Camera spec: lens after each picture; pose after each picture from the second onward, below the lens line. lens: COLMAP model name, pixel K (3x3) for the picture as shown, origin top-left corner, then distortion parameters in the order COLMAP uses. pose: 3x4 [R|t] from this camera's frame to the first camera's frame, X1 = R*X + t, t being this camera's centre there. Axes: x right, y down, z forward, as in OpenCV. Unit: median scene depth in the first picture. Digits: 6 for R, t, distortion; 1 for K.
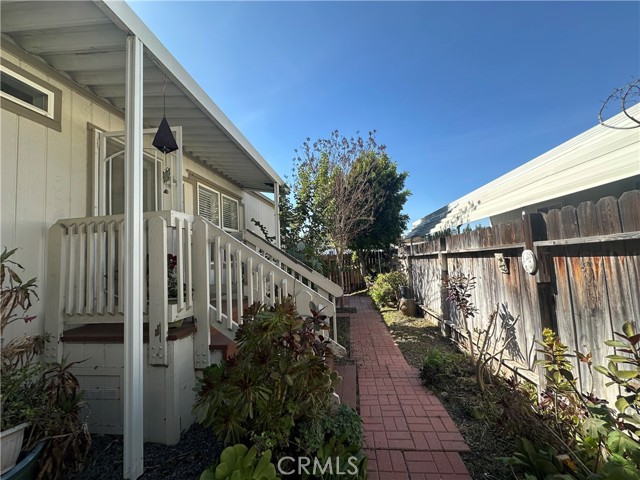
lens RADIAL K [[254.5, 0, 320.0], [0, 254.5, 240.0], [0, 0, 1]] dist [-0.000067, -0.000035]
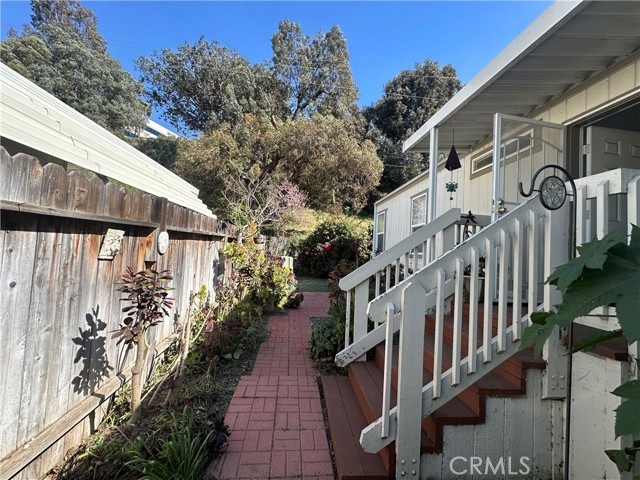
lens RADIAL K [[254.5, 0, 320.0], [0, 254.5, 240.0], [0, 0, 1]] dist [-0.000067, -0.000035]
pose [[-0.971995, -0.032558, -0.232737, 0.374335], [-0.011923, 0.995913, -0.089528, 0.139921], [0.234701, -0.084246, -0.968410, 1.831593]]
